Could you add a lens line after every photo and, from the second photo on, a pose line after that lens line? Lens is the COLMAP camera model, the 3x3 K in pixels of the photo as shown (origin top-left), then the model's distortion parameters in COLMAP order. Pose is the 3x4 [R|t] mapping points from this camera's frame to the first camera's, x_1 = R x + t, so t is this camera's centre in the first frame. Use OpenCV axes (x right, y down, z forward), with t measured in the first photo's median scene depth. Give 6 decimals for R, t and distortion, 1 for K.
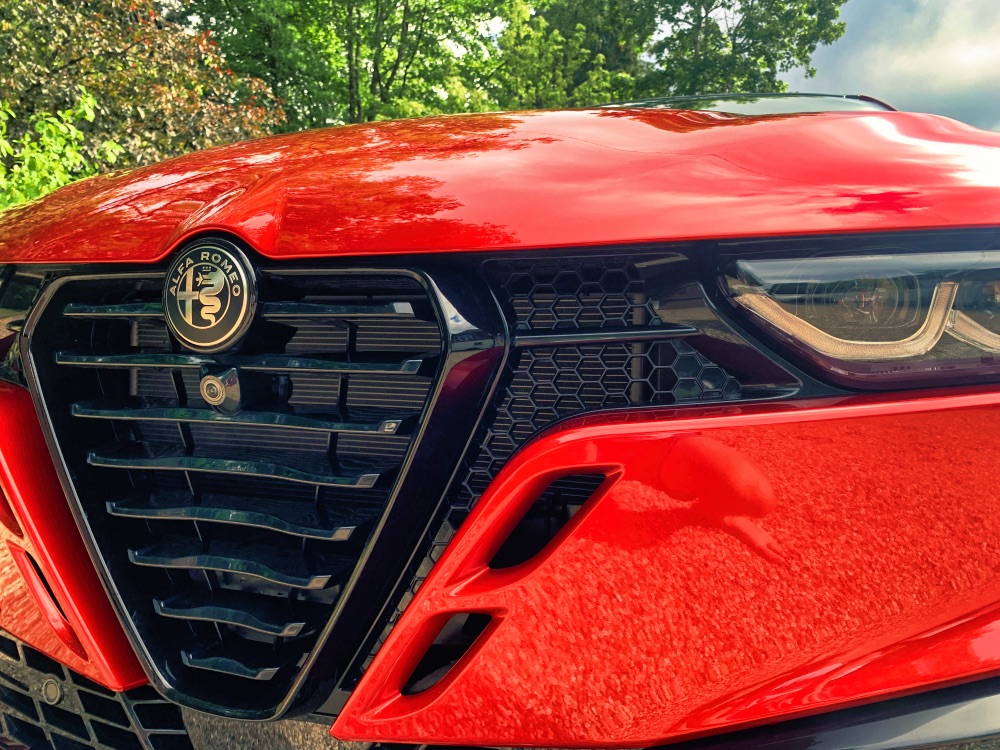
lens RADIAL K [[830.7, 0, 499.3], [0, 830.7, 377.4], [0, 0, 1]] dist [0.003437, 0.013133]
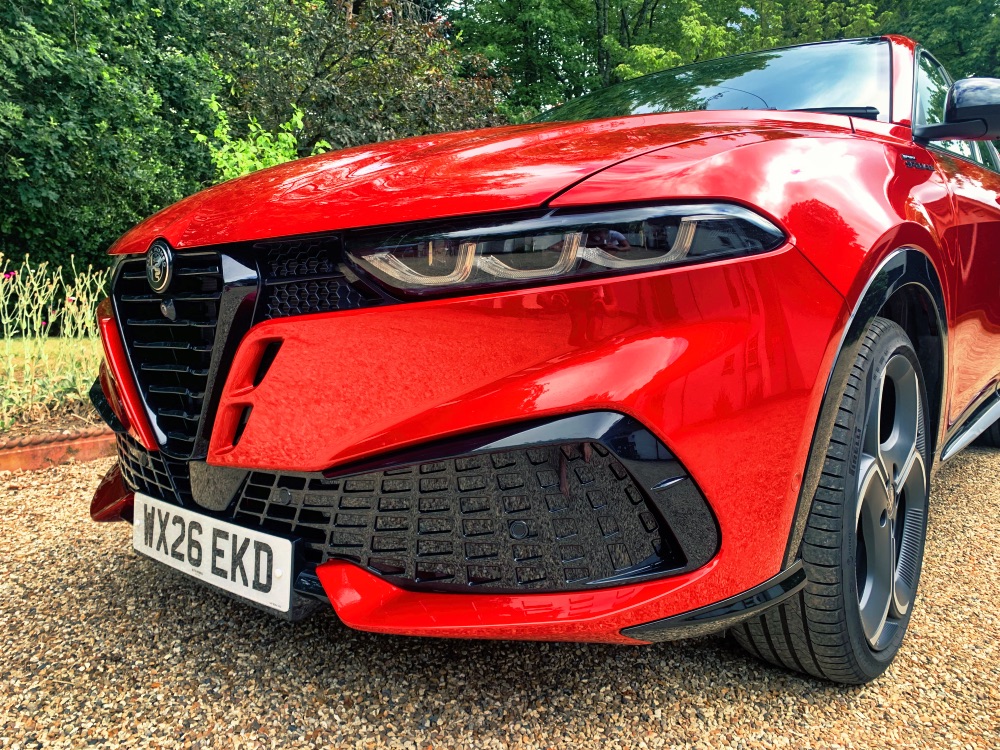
lens RADIAL K [[830.7, 0, 493.3], [0, 830.7, 373.8], [0, 0, 1]] dist [0.003437, 0.013133]
pose [[0.938840, -0.004814, -0.344321, 1.103419], [0.025820, 0.998072, 0.056446, 0.072902], [0.343385, -0.061884, 0.937154, -0.700256]]
